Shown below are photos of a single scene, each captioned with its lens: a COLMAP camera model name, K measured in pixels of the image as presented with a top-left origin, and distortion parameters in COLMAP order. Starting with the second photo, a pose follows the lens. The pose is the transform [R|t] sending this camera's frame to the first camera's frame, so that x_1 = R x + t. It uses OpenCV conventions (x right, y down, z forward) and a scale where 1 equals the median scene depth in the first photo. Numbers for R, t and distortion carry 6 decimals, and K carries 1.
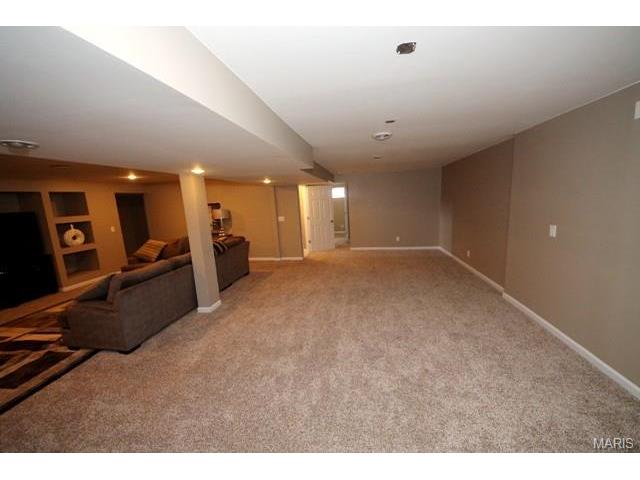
lens RADIAL K [[245.1, 0, 322.8], [0, 245.1, 239.9], [0, 0, 1]] dist [0.018305, -0.013749]
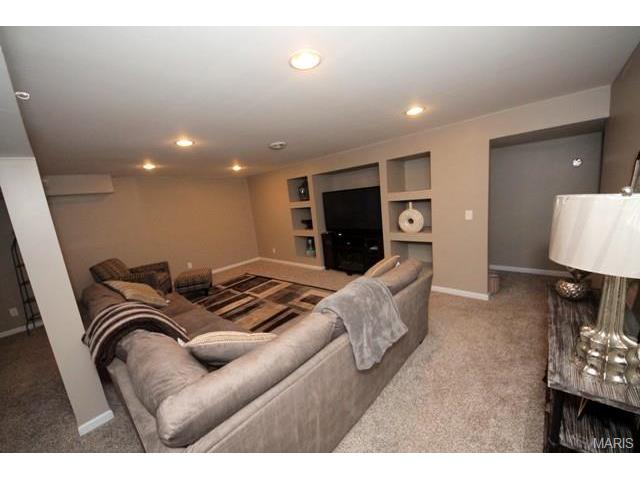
lens RADIAL K [[245.1, 0, 322.8], [0, 245.1, 239.9], [0, 0, 1]] dist [0.018305, -0.013749]
pose [[-0.538499, 0.255575, -0.802932, -0.293465], [-0.002417, 0.952420, 0.304779, -0.178063], [0.842623, 0.166064, -0.512260, 1.189923]]
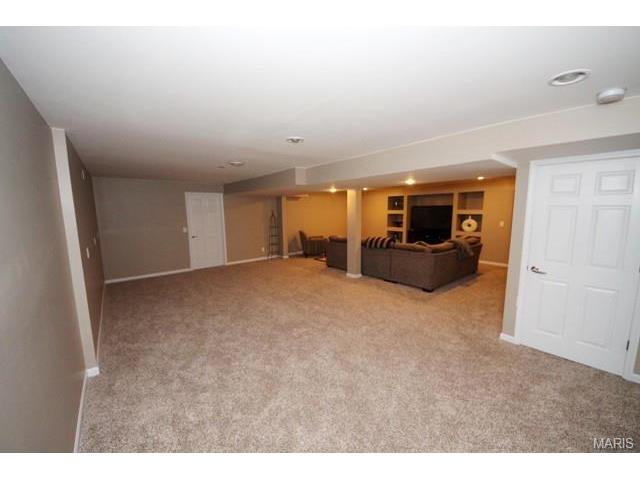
lens RADIAL K [[245.1, 0, 322.8], [0, 245.1, 239.9], [0, 0, 1]] dist [0.018305, -0.013749]
pose [[-0.648216, 0.151742, -0.746183, 0.530545], [-0.077848, 0.961602, 0.263176, -0.230936], [0.757466, 0.228684, -0.611513, 1.266924]]
